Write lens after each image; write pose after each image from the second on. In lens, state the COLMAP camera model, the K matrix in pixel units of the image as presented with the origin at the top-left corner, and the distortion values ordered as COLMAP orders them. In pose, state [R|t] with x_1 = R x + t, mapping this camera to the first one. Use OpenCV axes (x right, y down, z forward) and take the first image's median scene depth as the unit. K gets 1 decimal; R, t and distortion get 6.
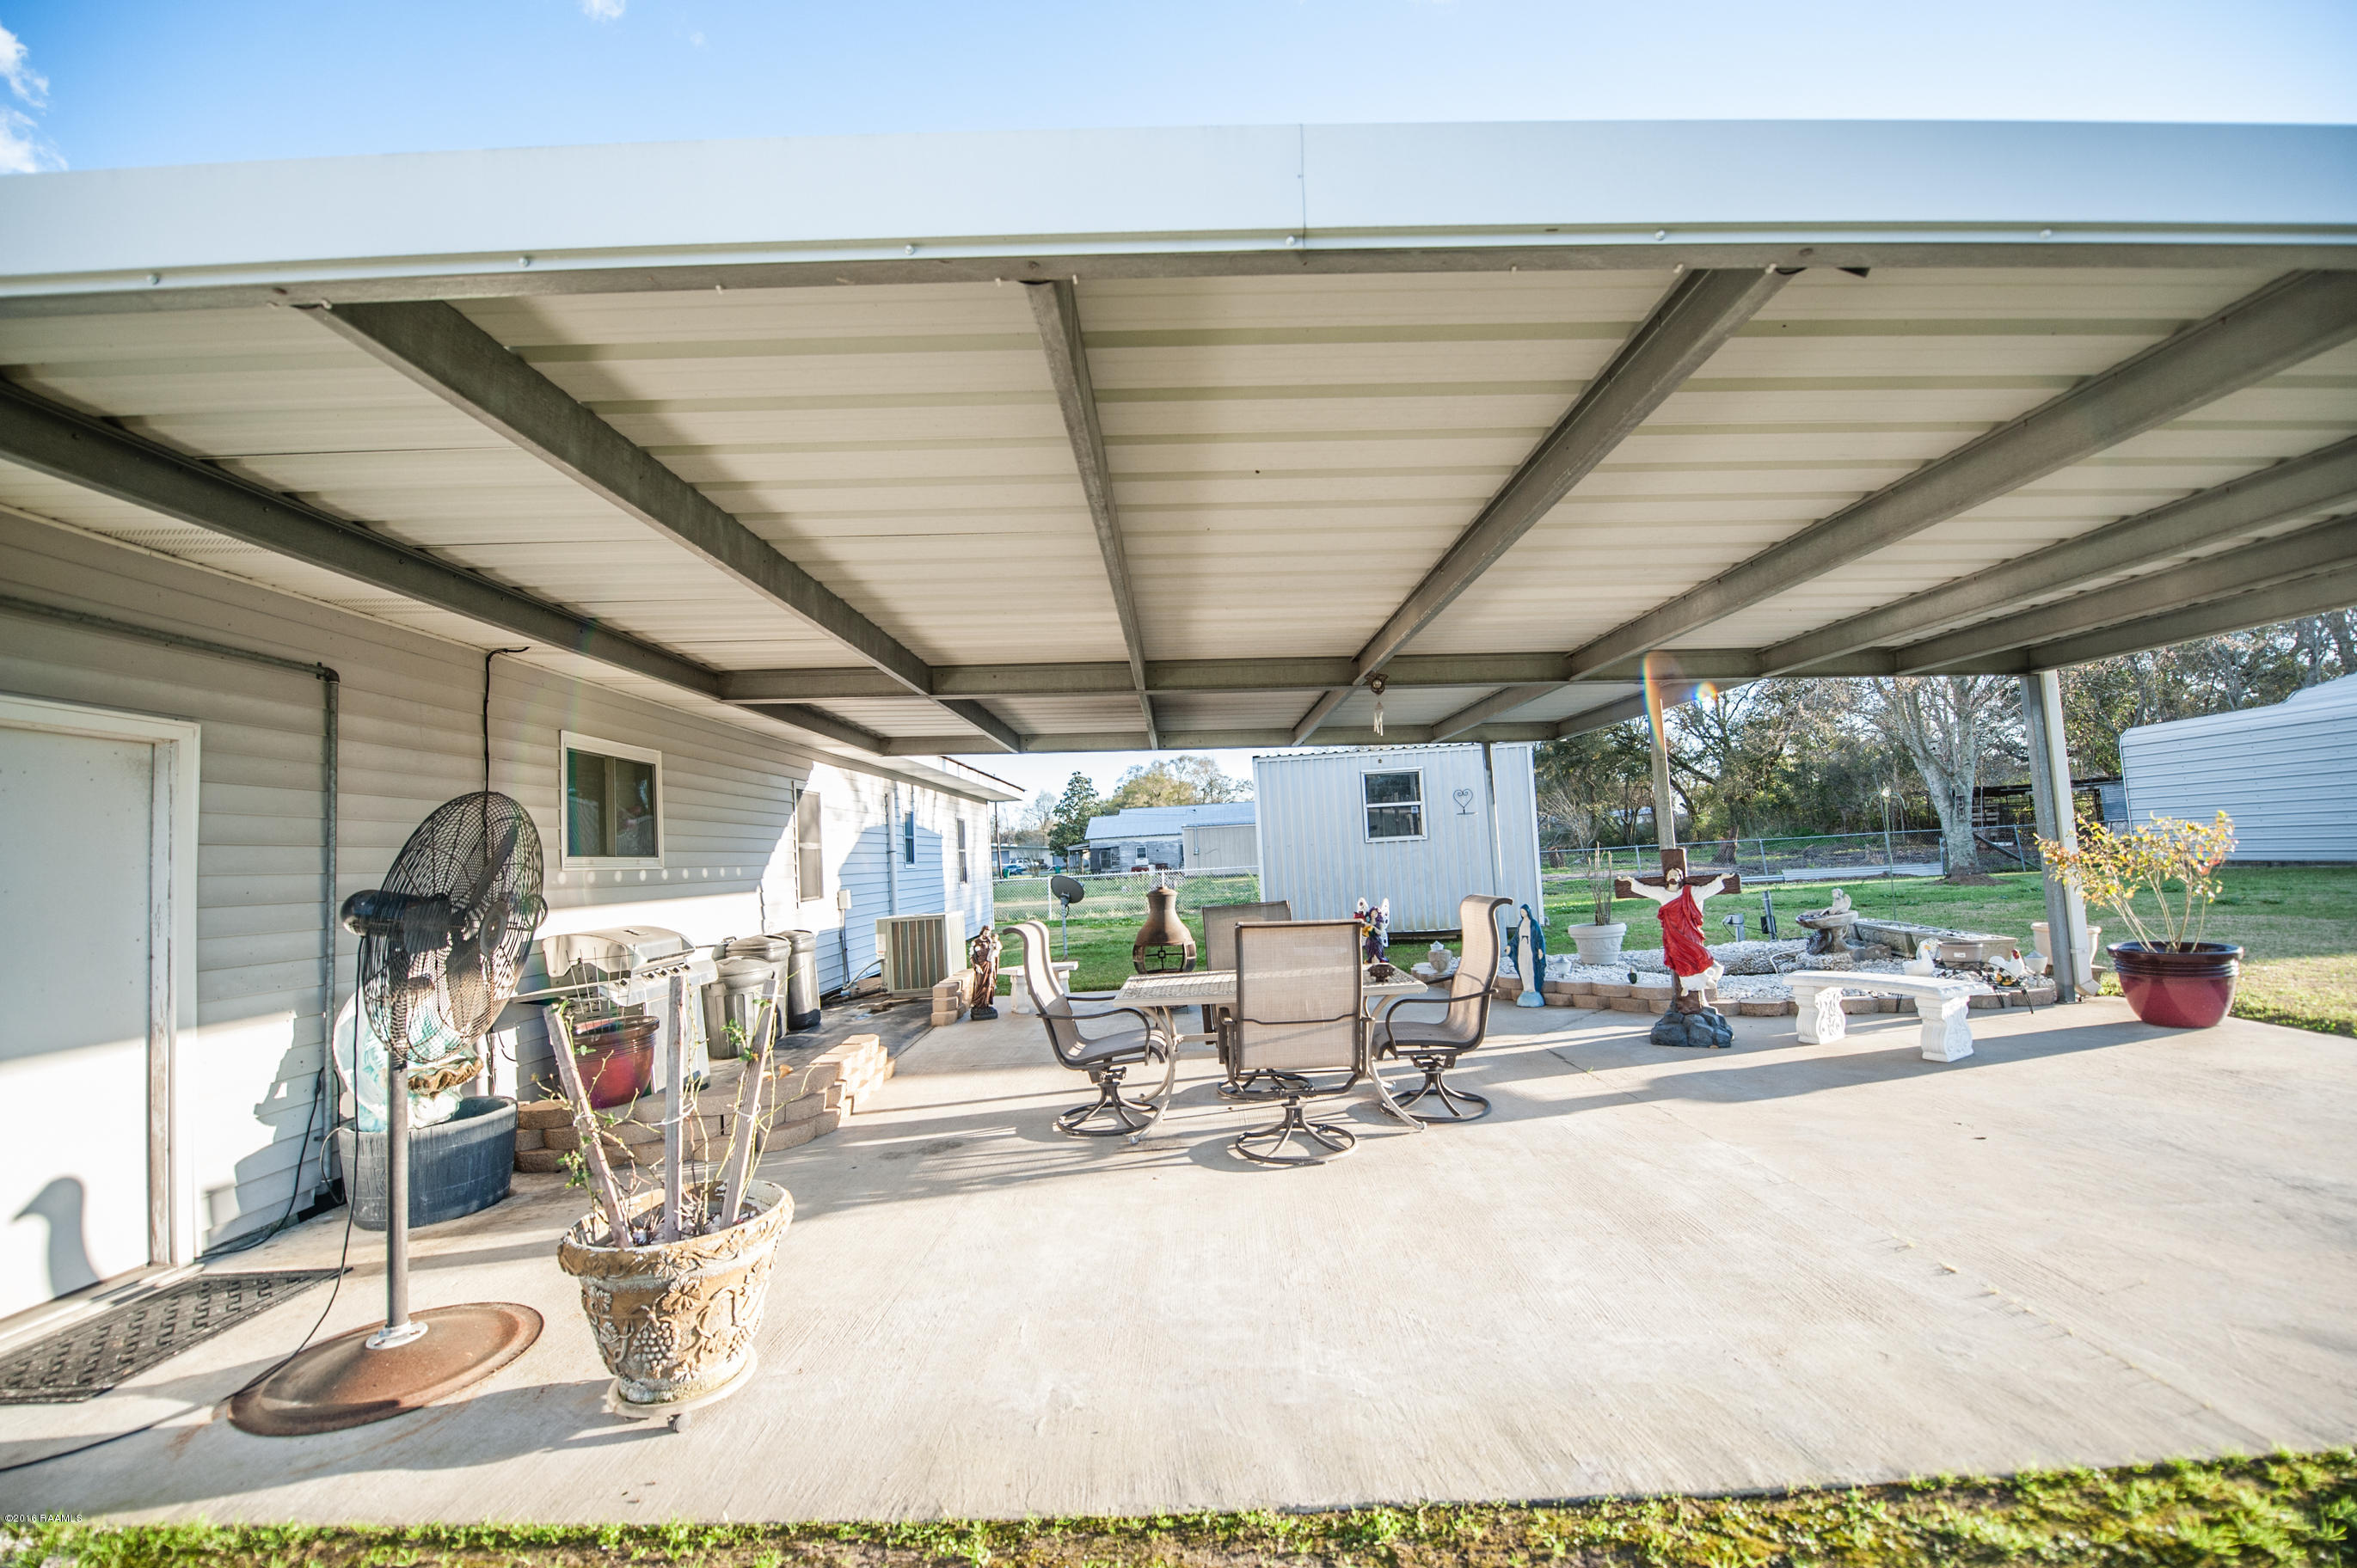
lens RADIAL K [[939.8, 0, 1174.9], [0, 939.8, 794.2], [0, 0, 1]] dist [-0.018242, -0.000059]
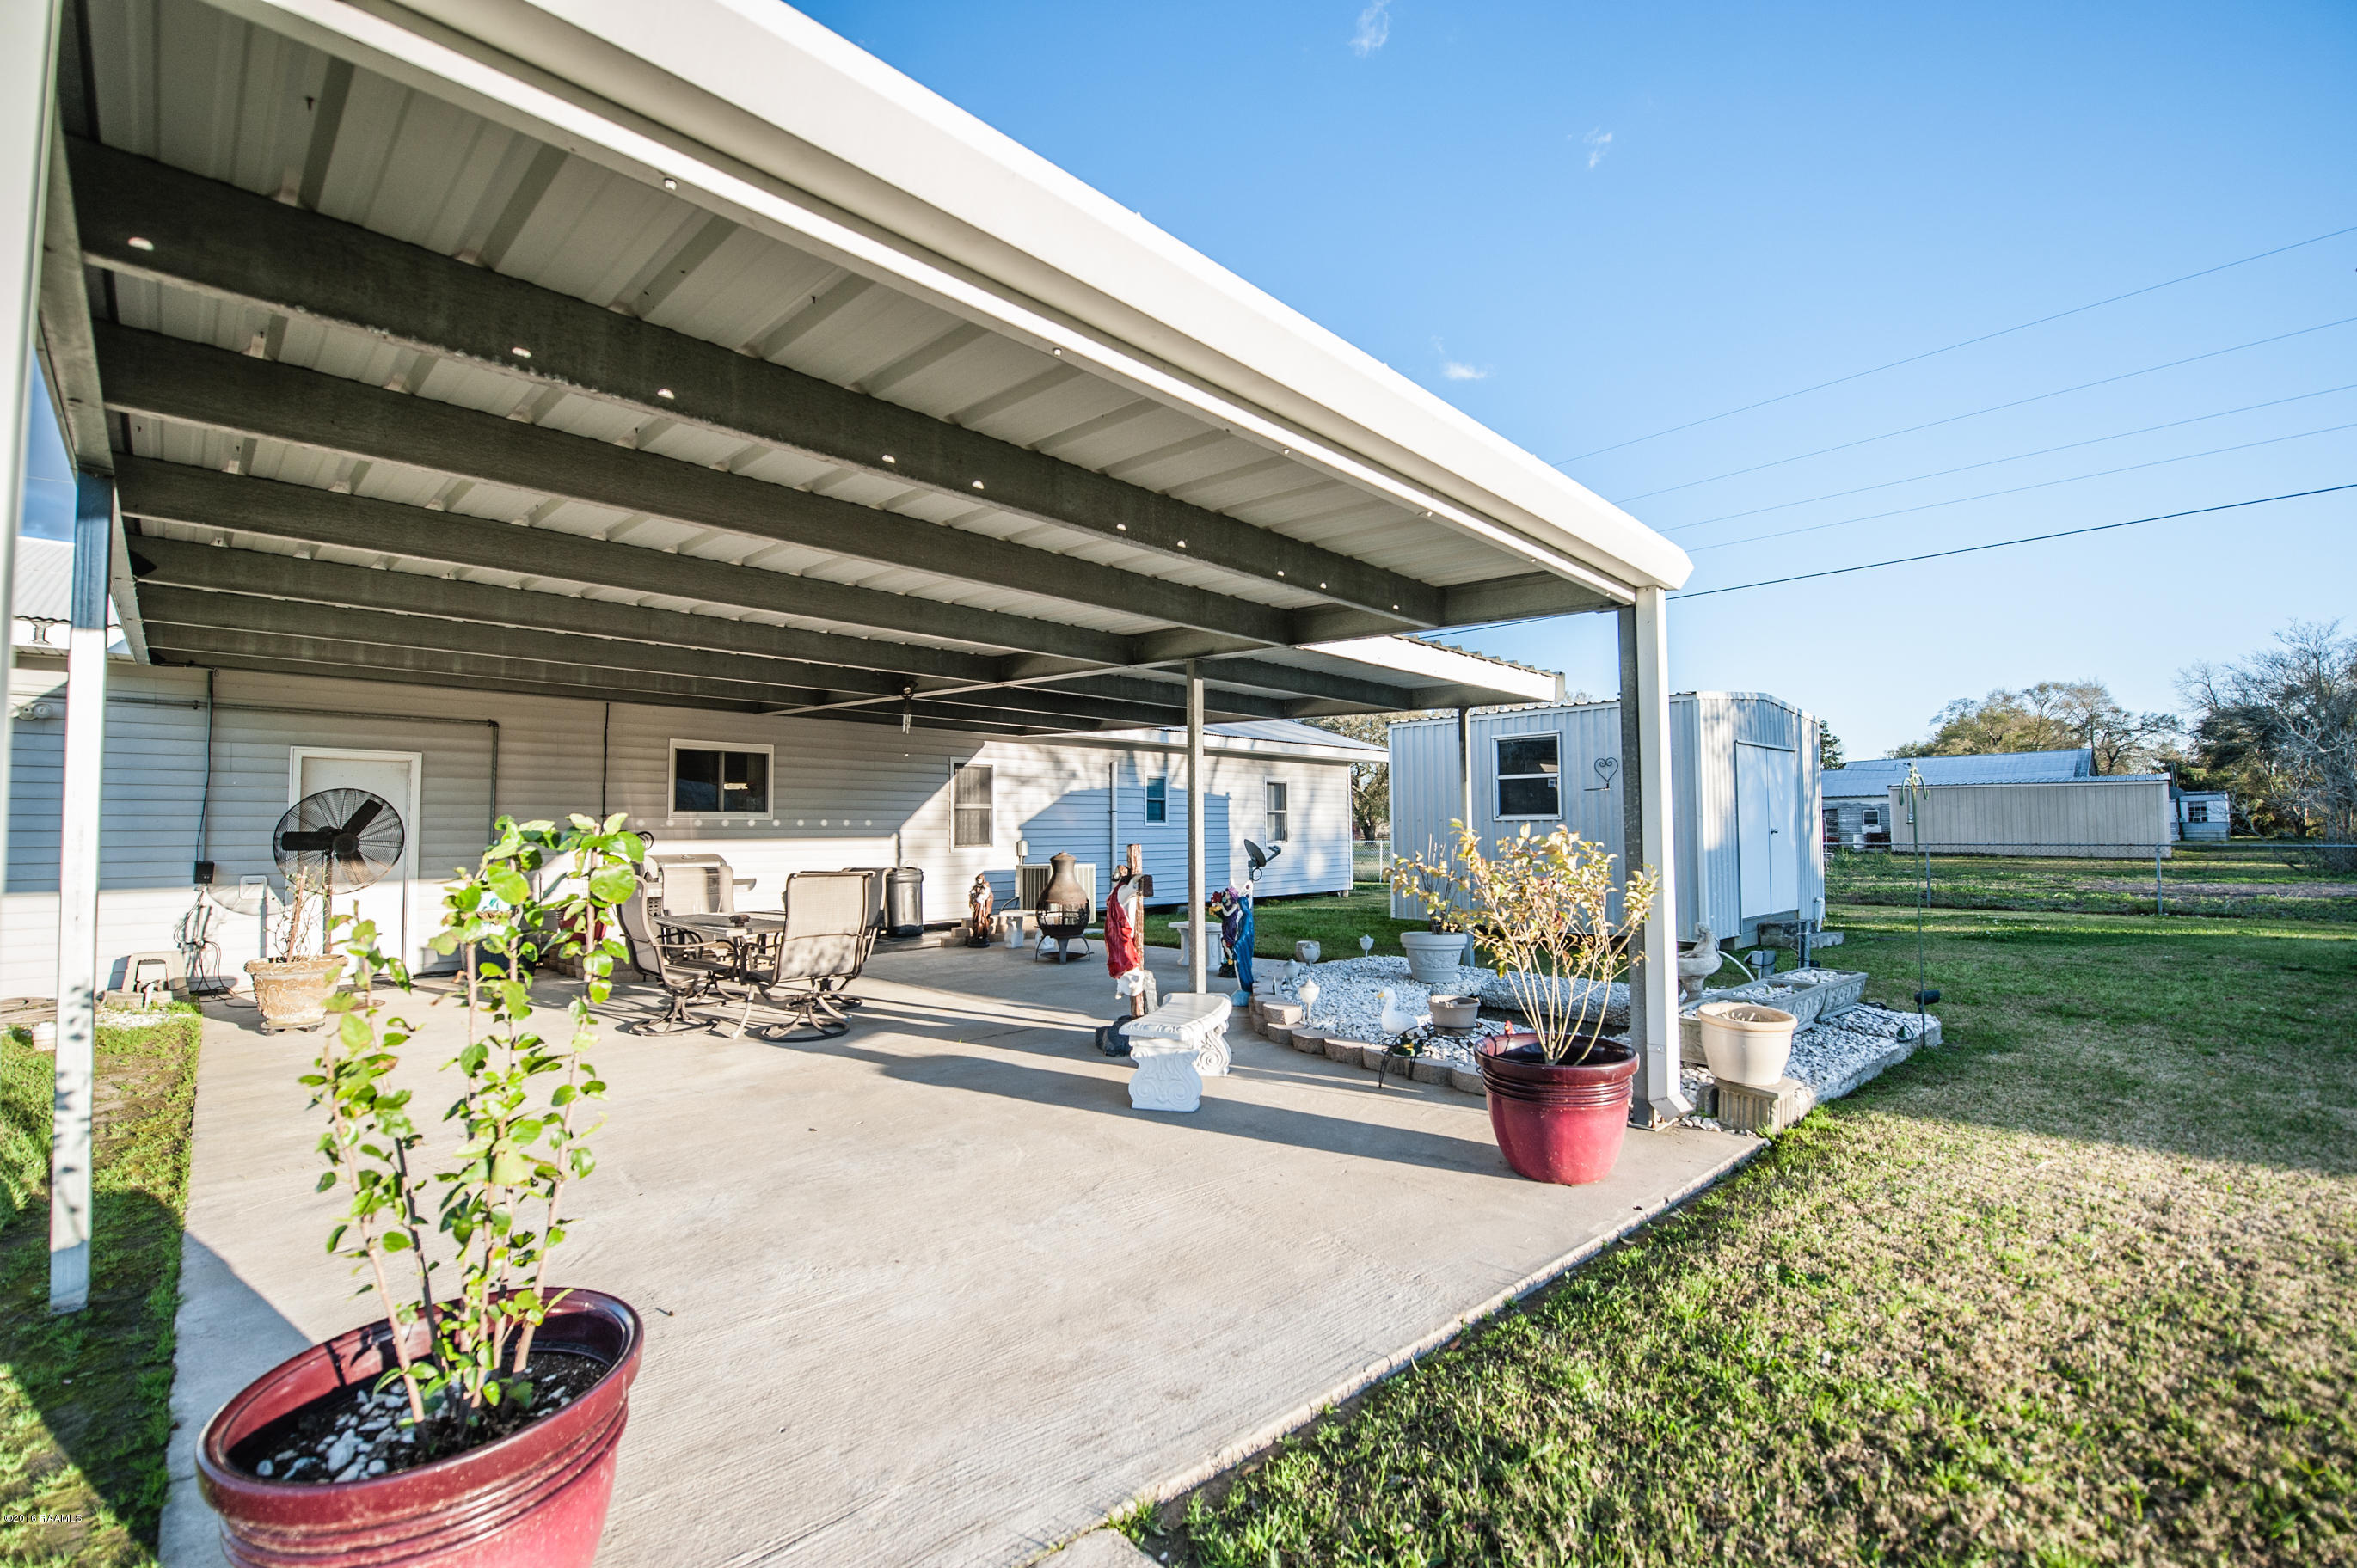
lens RADIAL K [[996.6, 0, 1178.5], [0, 996.6, 784.0], [0, 0, 1]] dist [-0.001035, -0.000098]
pose [[0.718051, 0.017501, -0.695770, 1.128334], [0.013003, 0.999172, 0.038552, -0.036638], [0.695869, -0.036729, 0.717229, 0.275701]]
